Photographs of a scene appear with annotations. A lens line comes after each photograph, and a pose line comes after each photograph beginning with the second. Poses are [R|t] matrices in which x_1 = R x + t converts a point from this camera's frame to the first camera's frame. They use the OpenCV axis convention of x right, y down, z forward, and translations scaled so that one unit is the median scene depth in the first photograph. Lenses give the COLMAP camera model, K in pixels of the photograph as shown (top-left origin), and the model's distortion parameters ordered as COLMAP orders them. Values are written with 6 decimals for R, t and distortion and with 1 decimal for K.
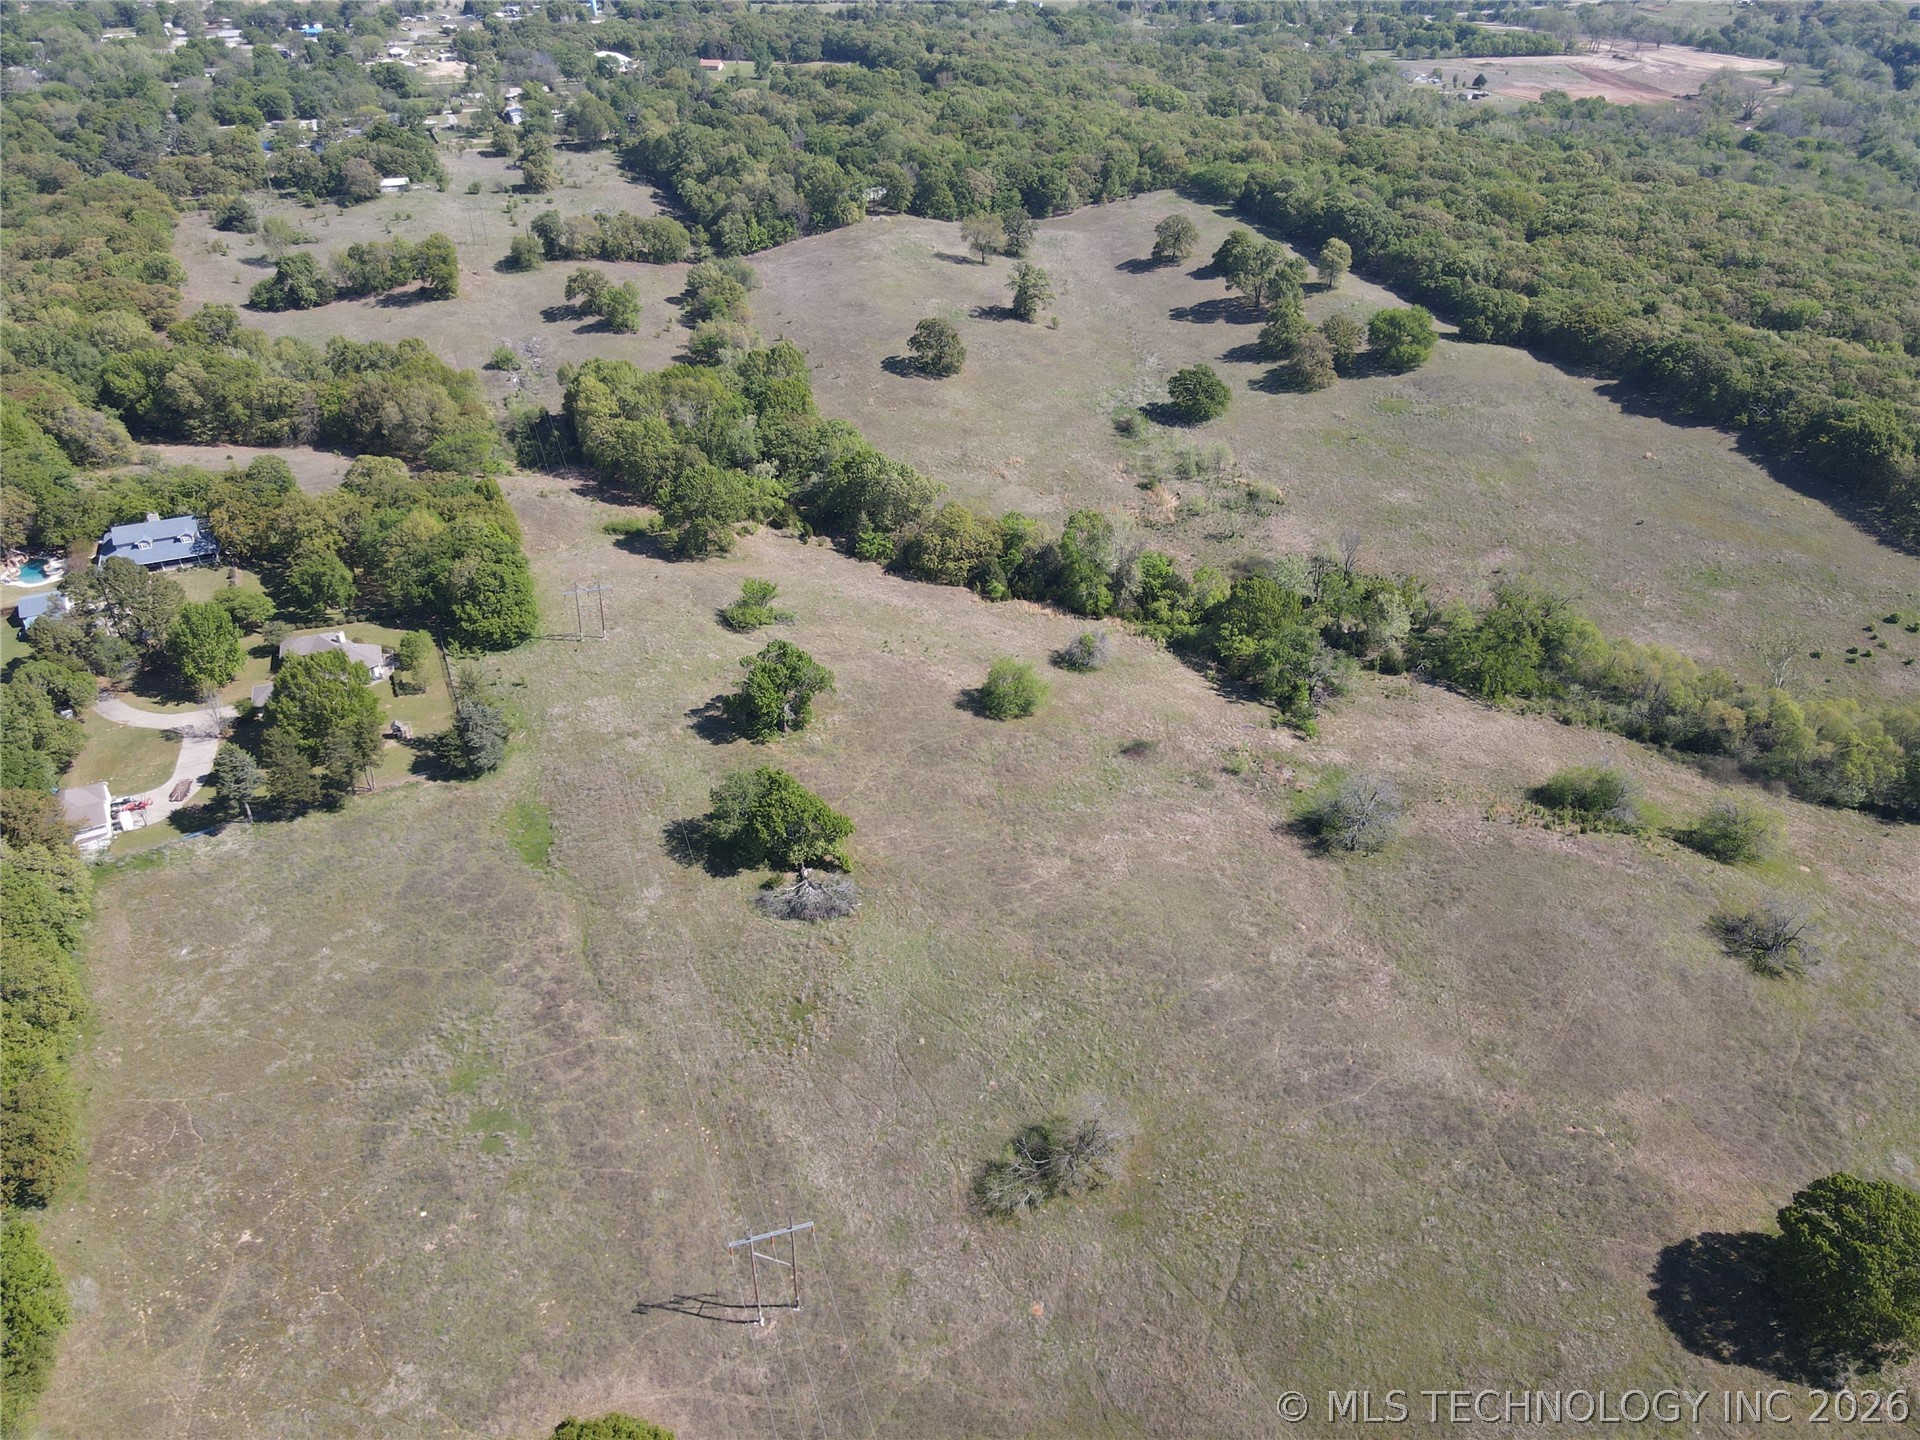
lens RADIAL K [[1401.3, 0, 974.5], [0, 1401.3, 724.3], [0, 0, 1]] dist [0.010176, 0.007290]
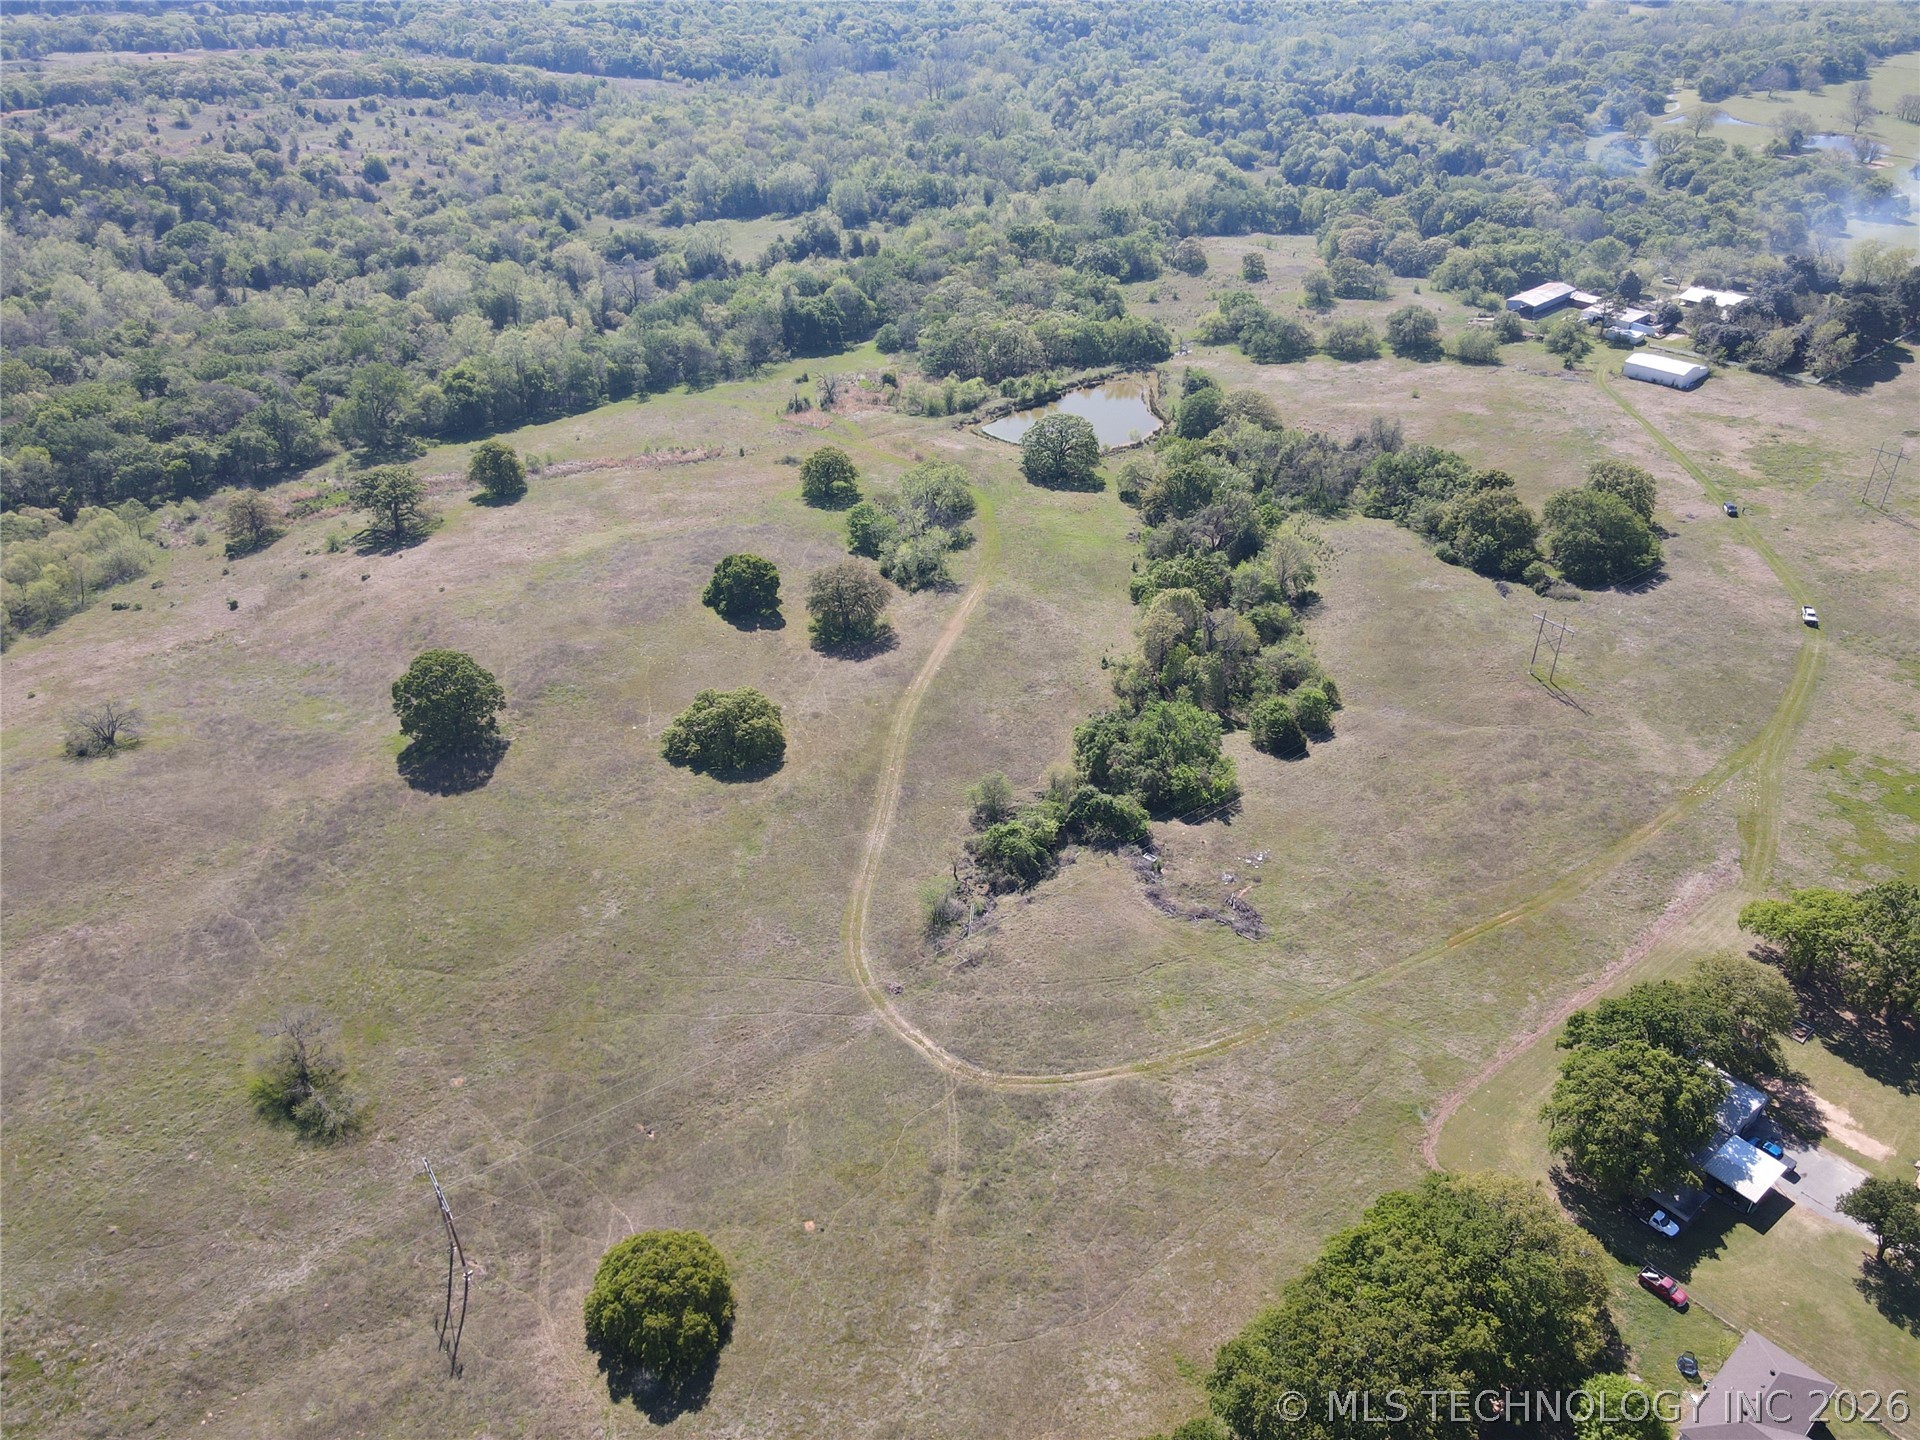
lens RADIAL K [[1401.3, 0, 967.5], [0, 1401.3, 725.6], [0, 0, 1]] dist [0.010176, 0.007290]
pose [[-0.297380, -0.515252, 0.803791, -0.372968], [0.519519, 0.619007, 0.589008, -0.107068], [-0.801040, 0.592744, 0.083603, 0.149870]]
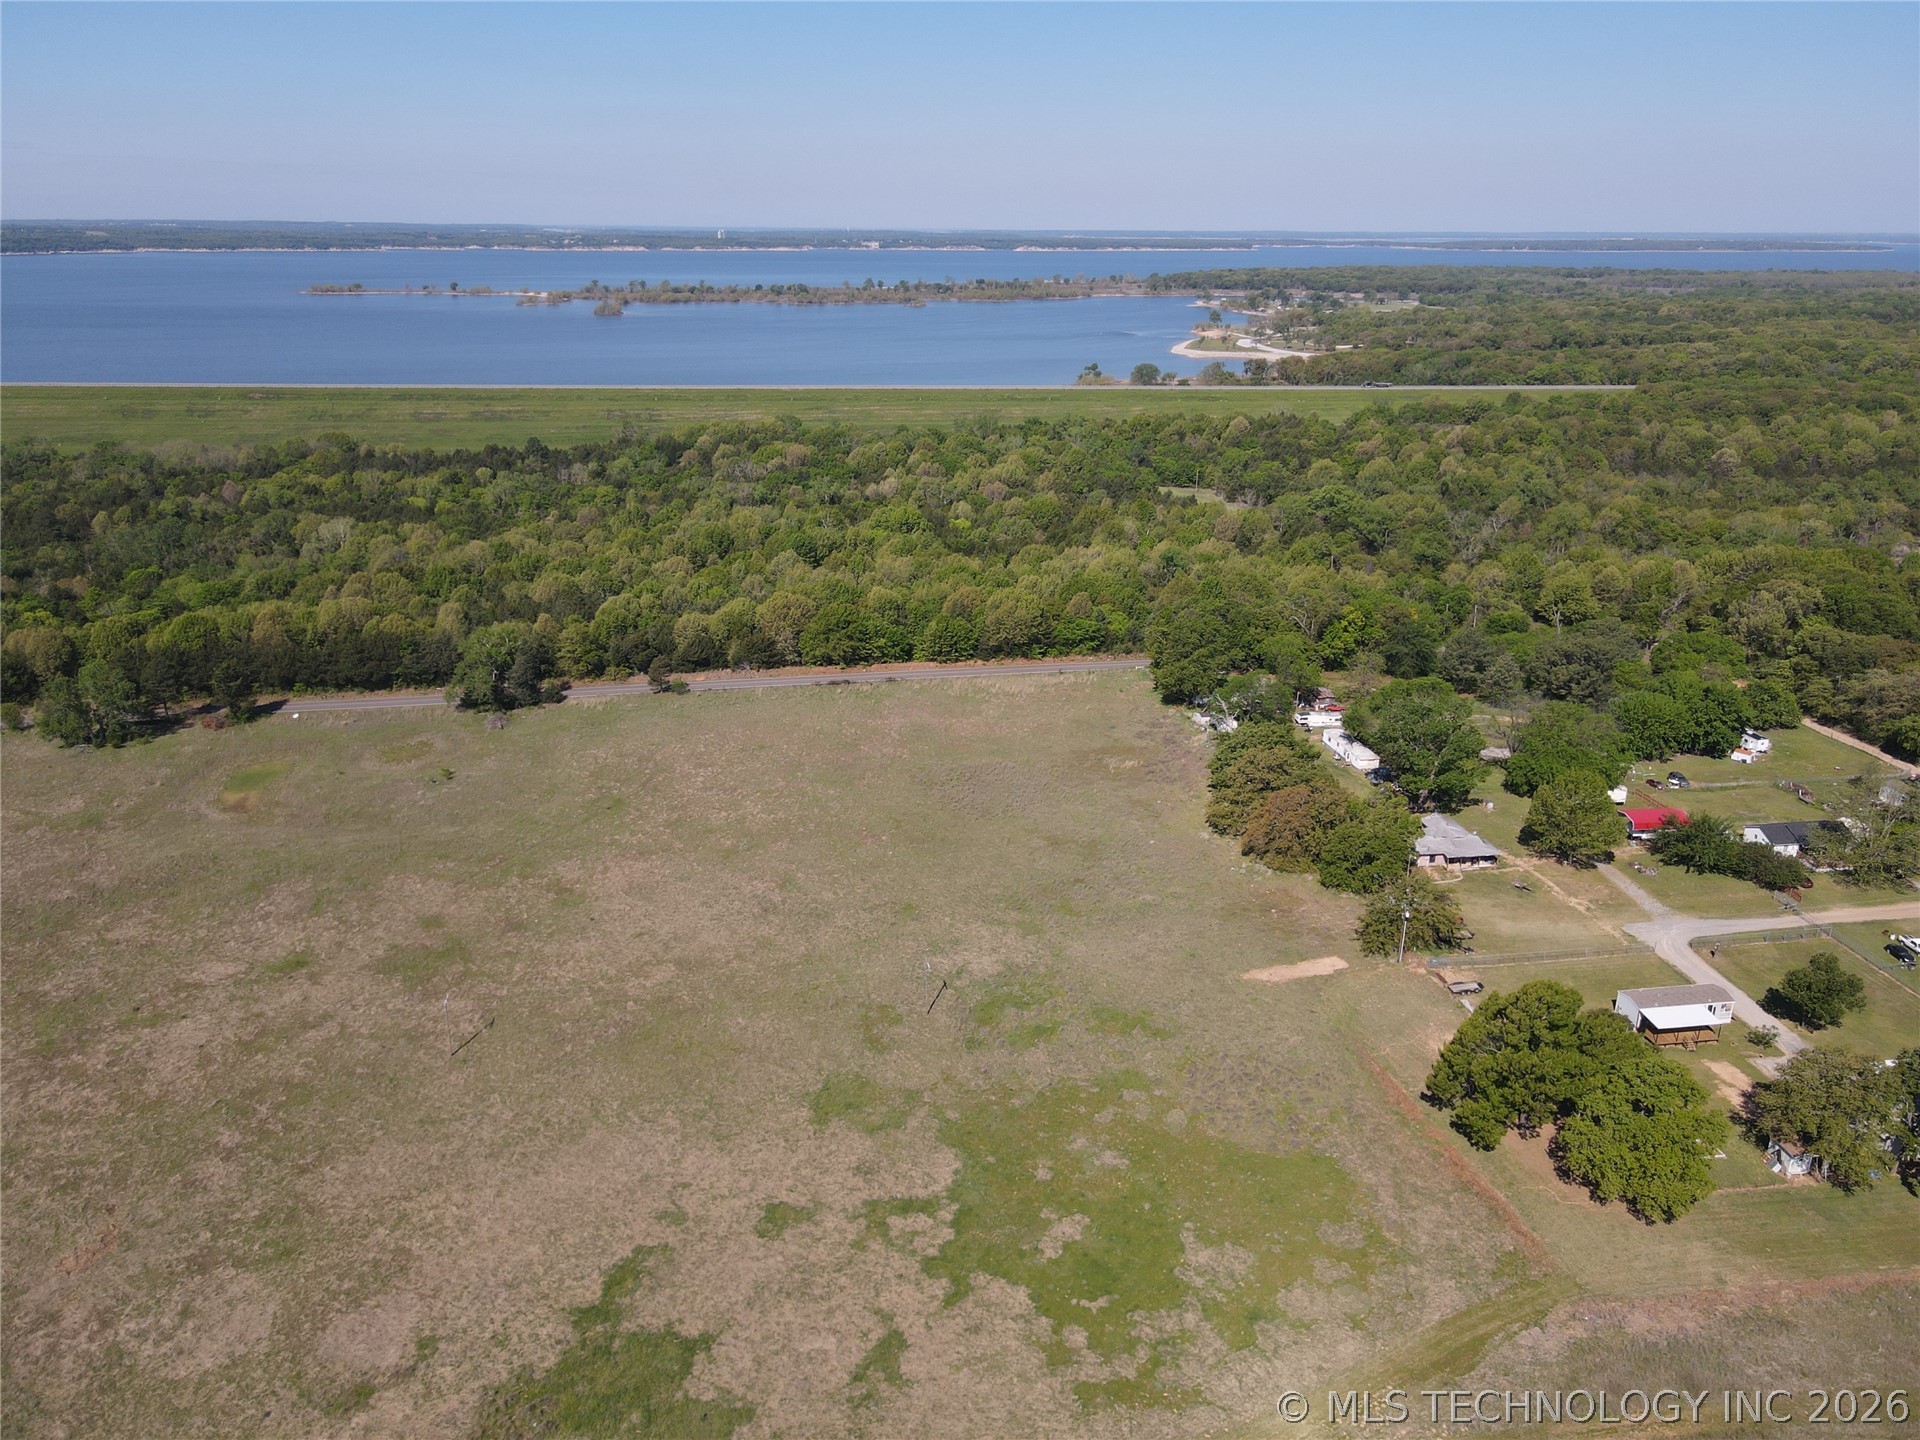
lens RADIAL K [[1401.3, 0, 965.0], [0, 1401.3, 707.4], [0, 0, 1]] dist [0.010176, 0.007290]
pose [[-0.258944, 0.315094, -0.913052, 0.315856], [-0.527773, 0.745544, 0.406965, 0.262385], [0.808952, 0.587265, -0.026756, -0.241828]]
